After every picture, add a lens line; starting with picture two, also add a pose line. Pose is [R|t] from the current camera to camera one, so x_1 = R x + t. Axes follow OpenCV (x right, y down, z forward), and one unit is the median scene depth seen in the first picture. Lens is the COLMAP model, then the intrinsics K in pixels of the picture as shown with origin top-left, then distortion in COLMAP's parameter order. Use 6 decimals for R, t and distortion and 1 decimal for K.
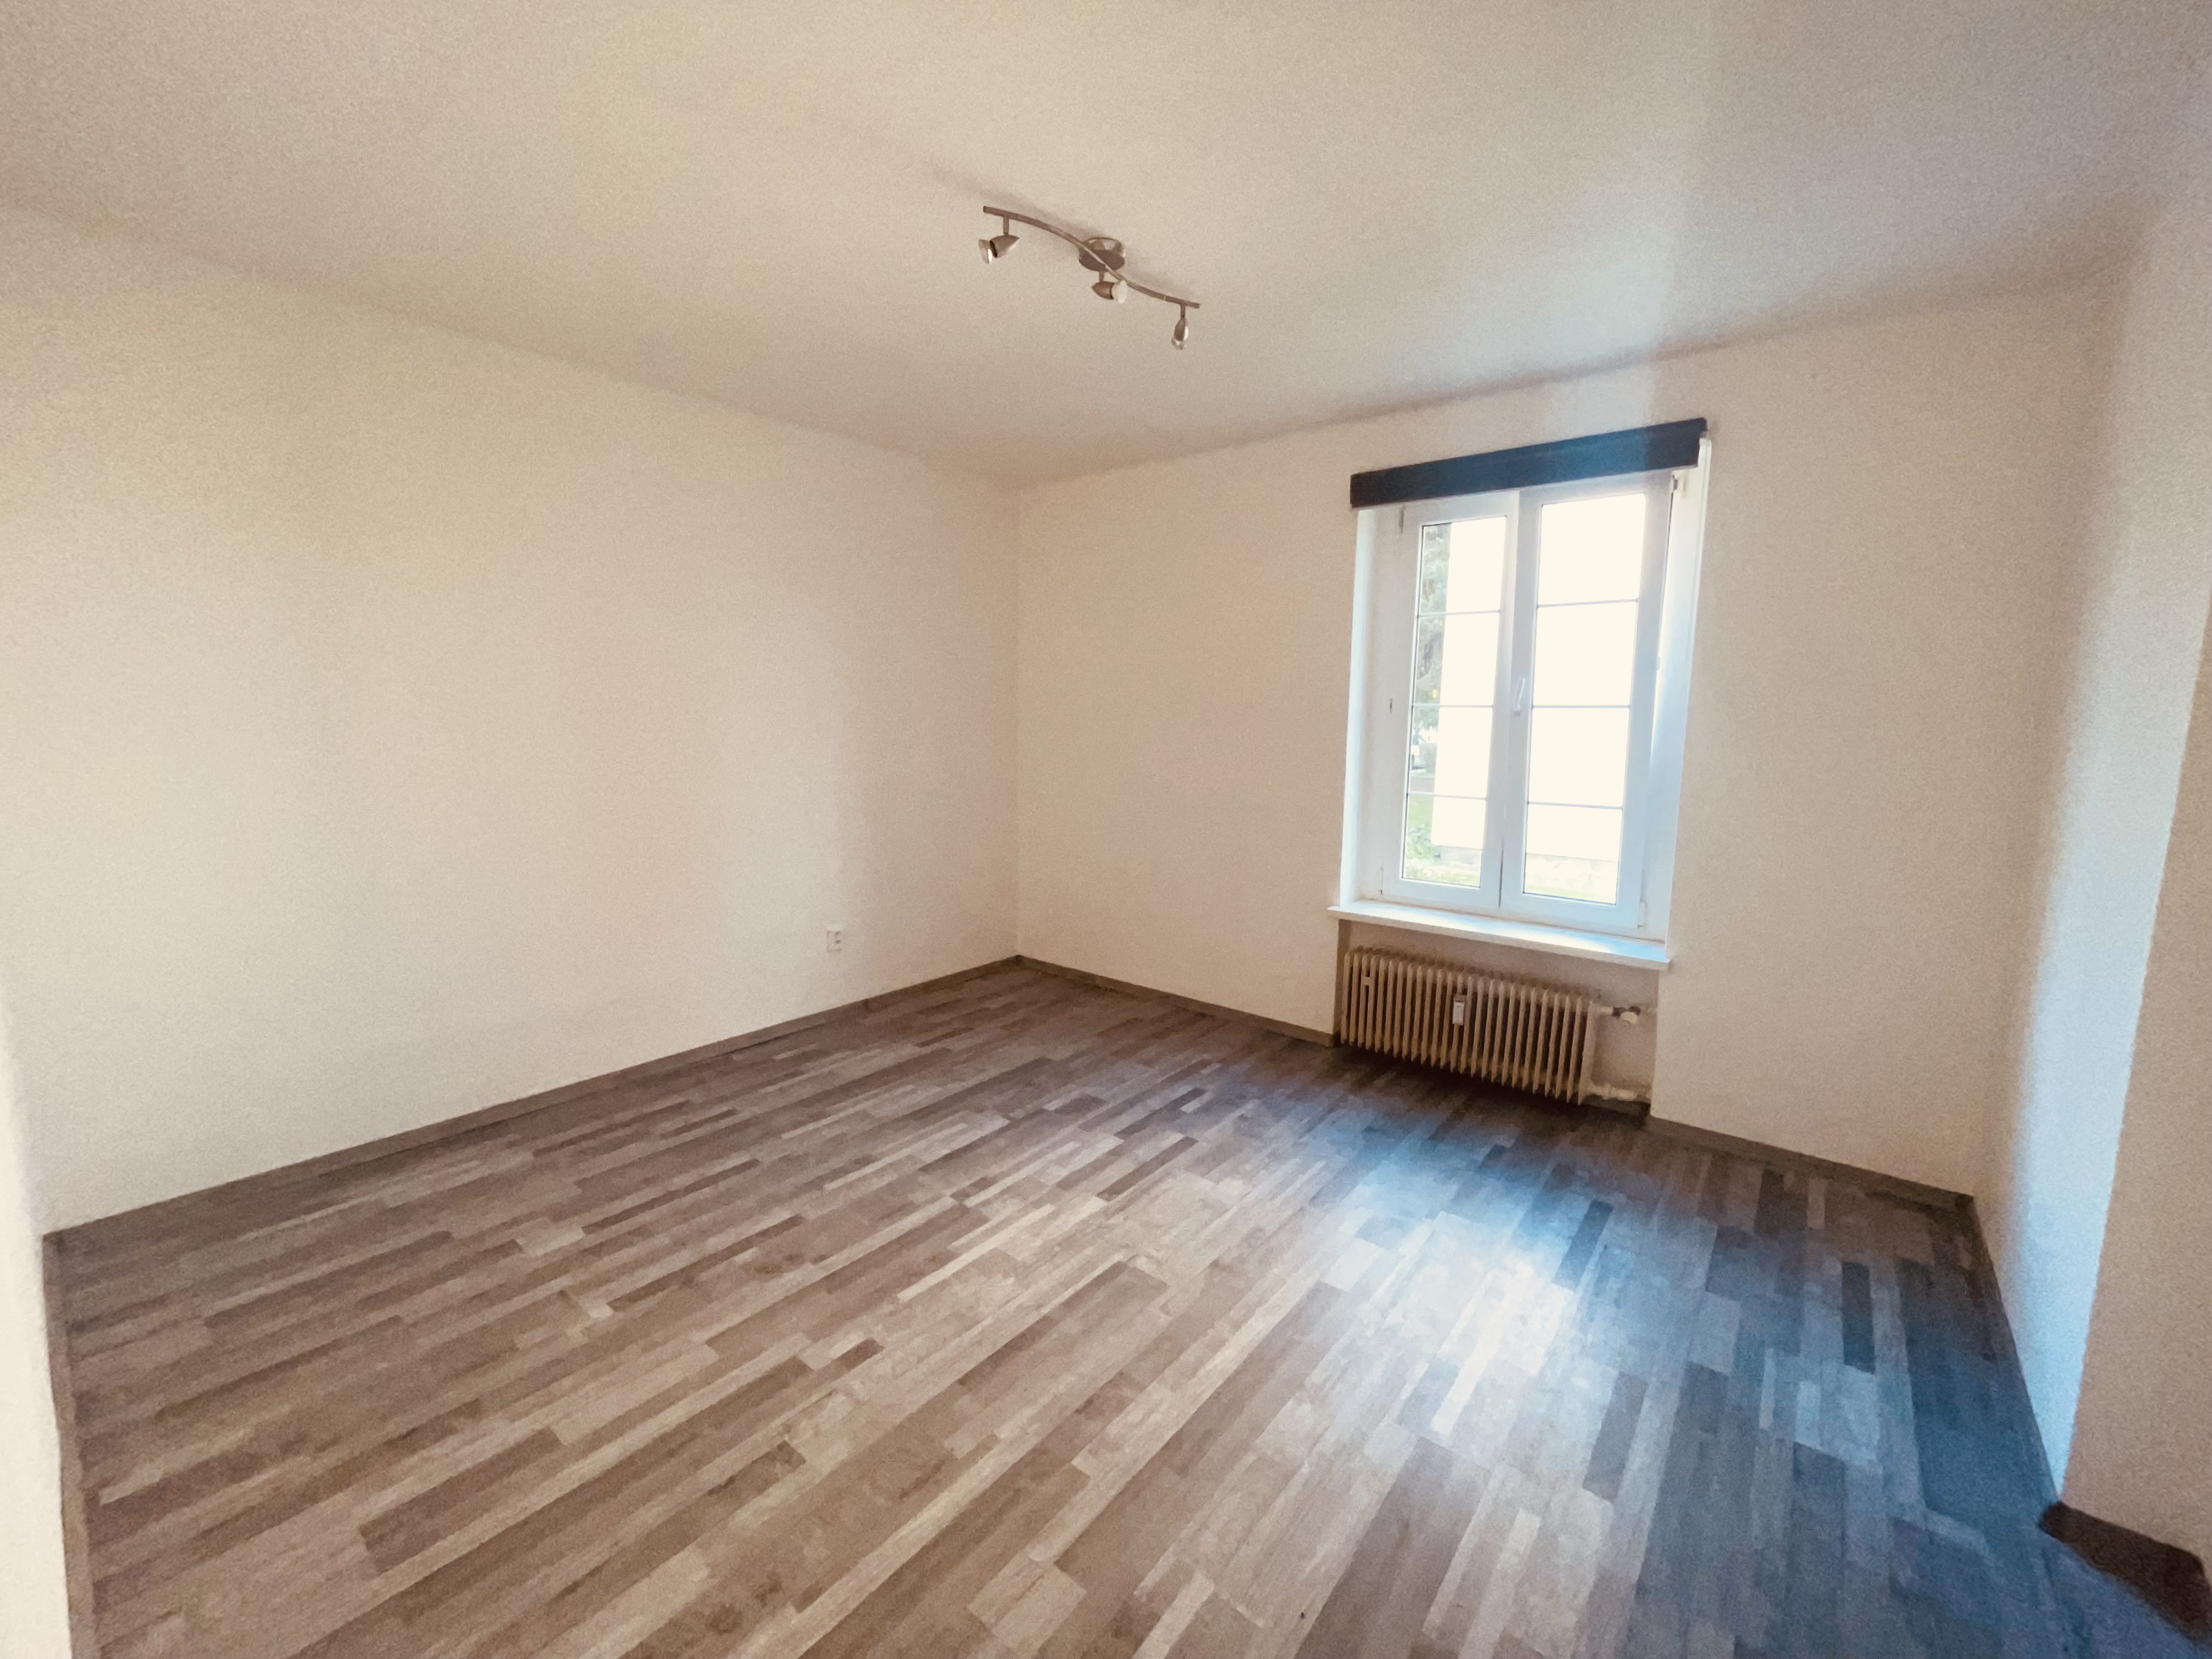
lens RADIAL K [[889.0, 0, 1103.1], [0, 889.0, 832.8], [0, 0, 1]] dist [-0.002373, -0.000333]
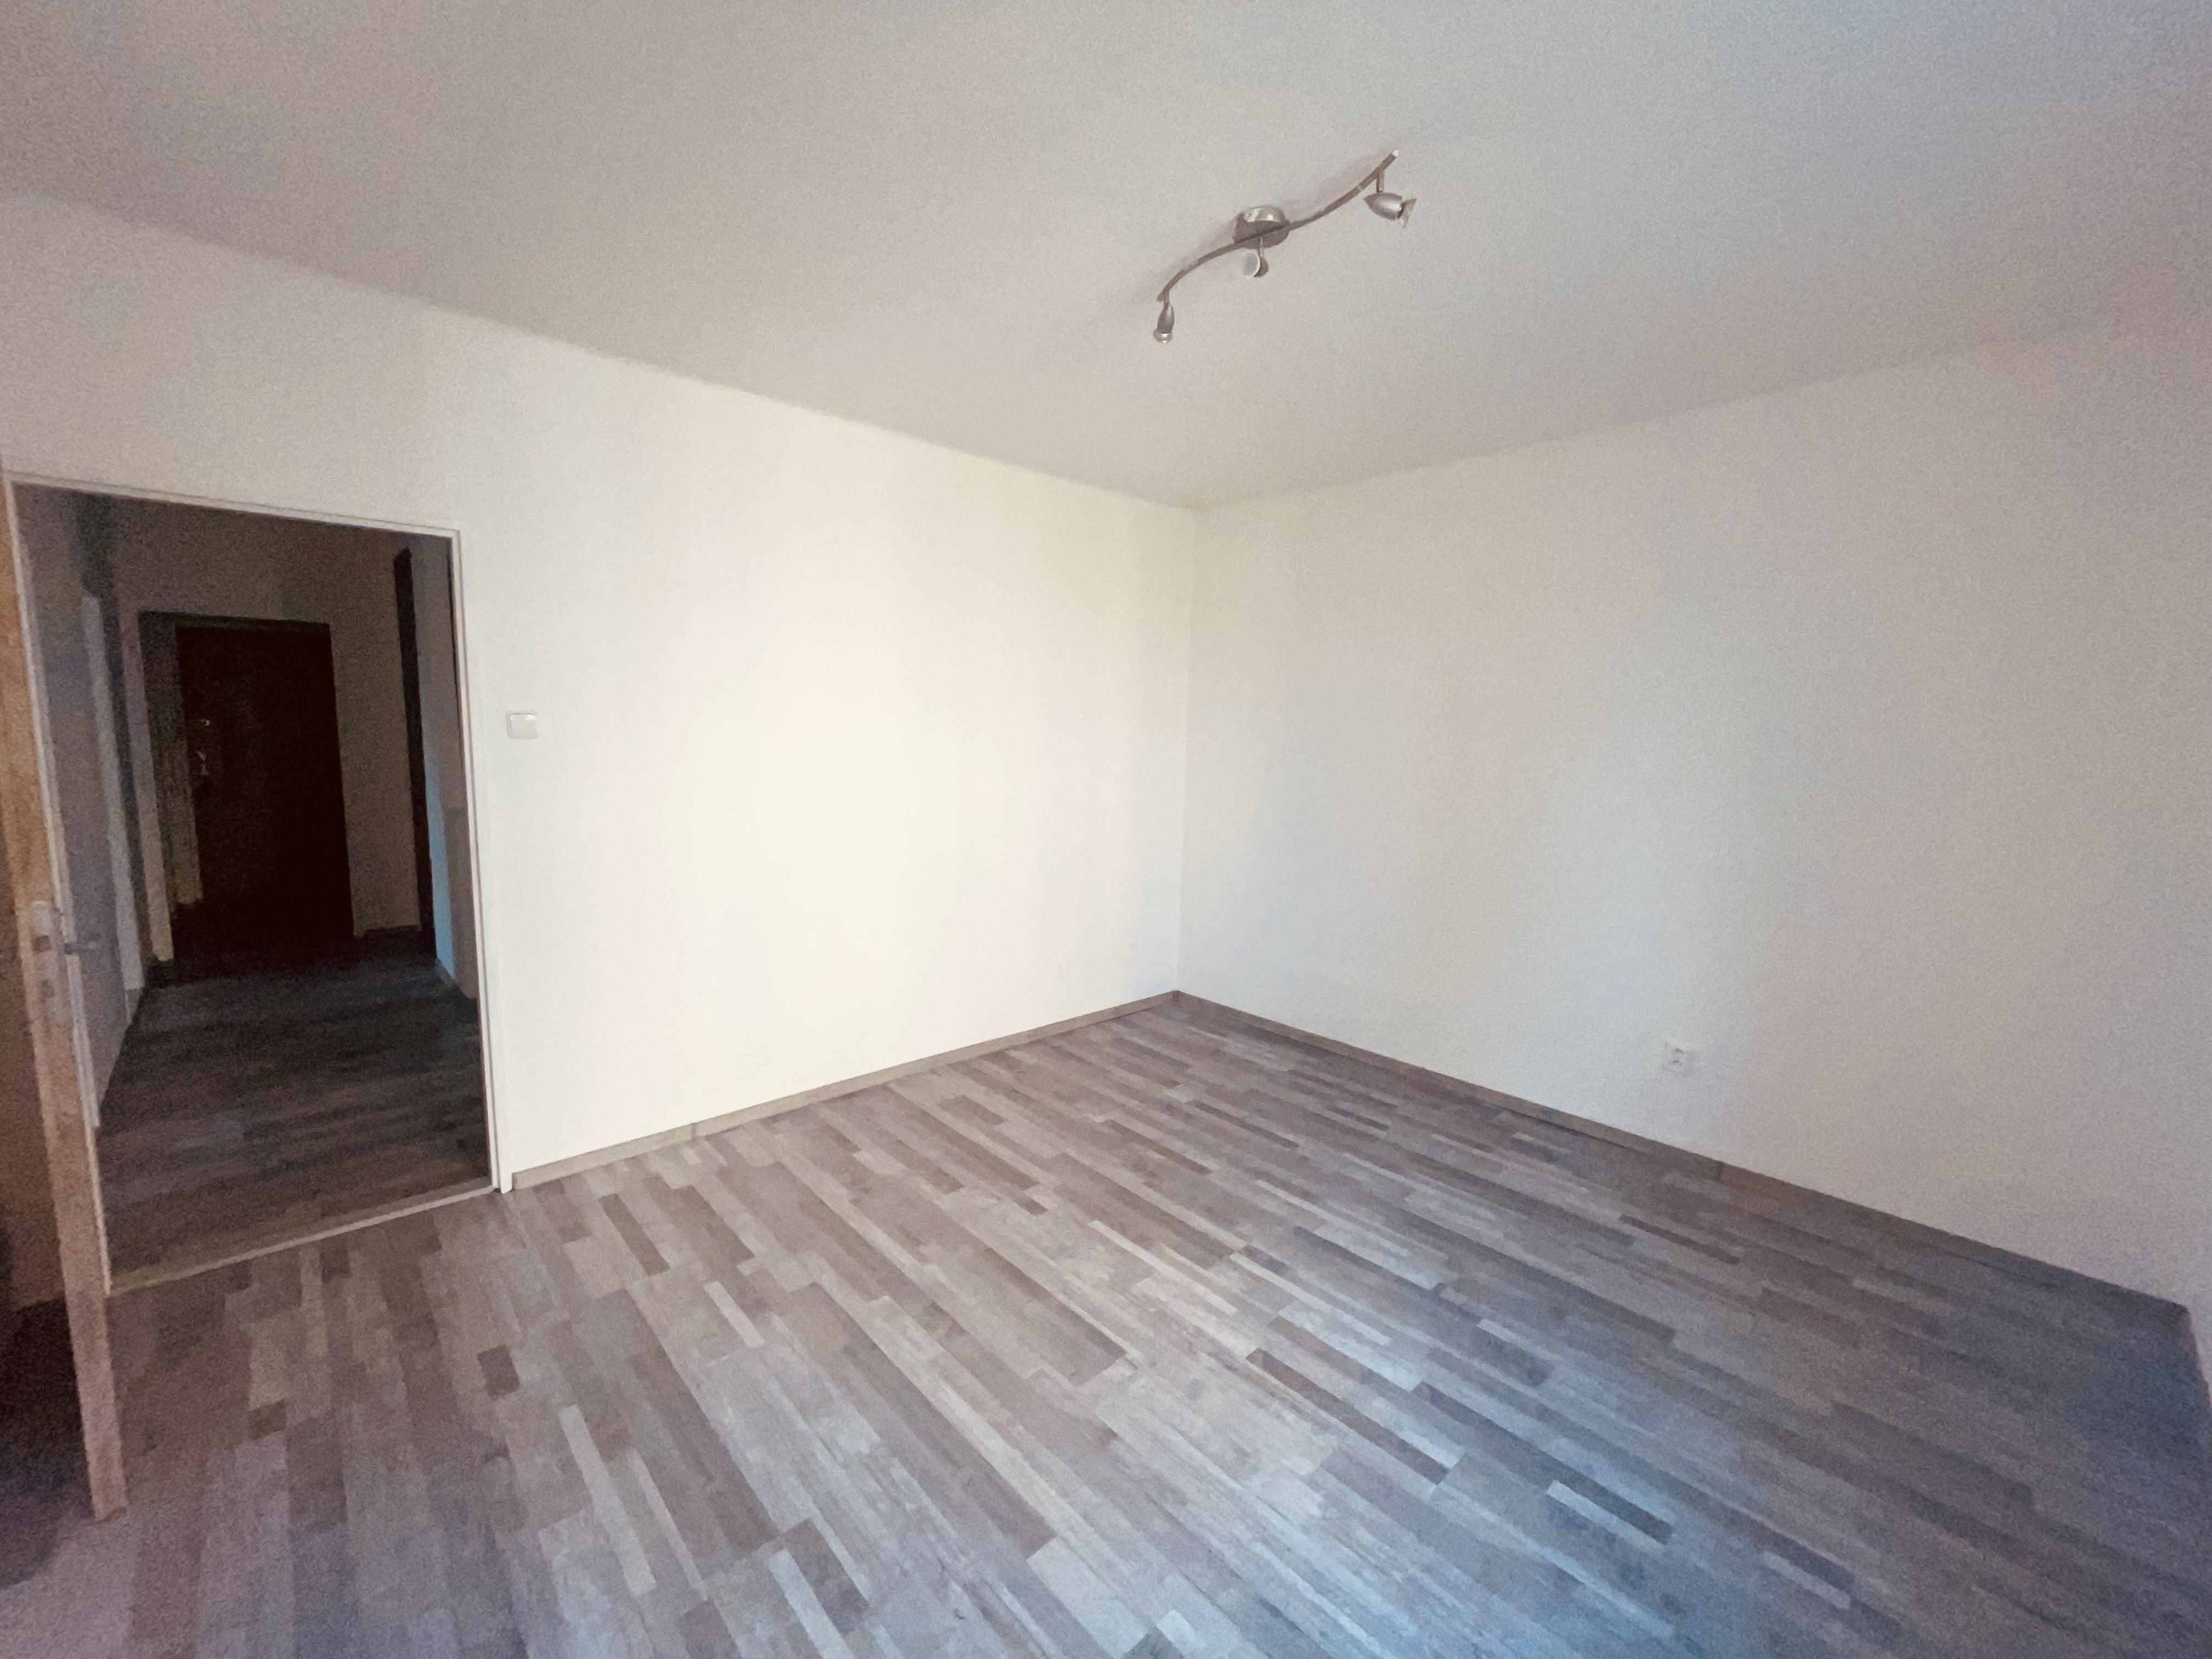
lens RADIAL K [[889.0, 0, 1104.7], [0, 889.0, 825.9], [0, 0, 1]] dist [-0.002373, -0.000333]
pose [[-0.130995, 0.098652, -0.986462, 0.759690], [-0.160463, 0.979806, 0.119295, -0.134087], [0.978311, 0.173918, -0.112520, 0.863535]]
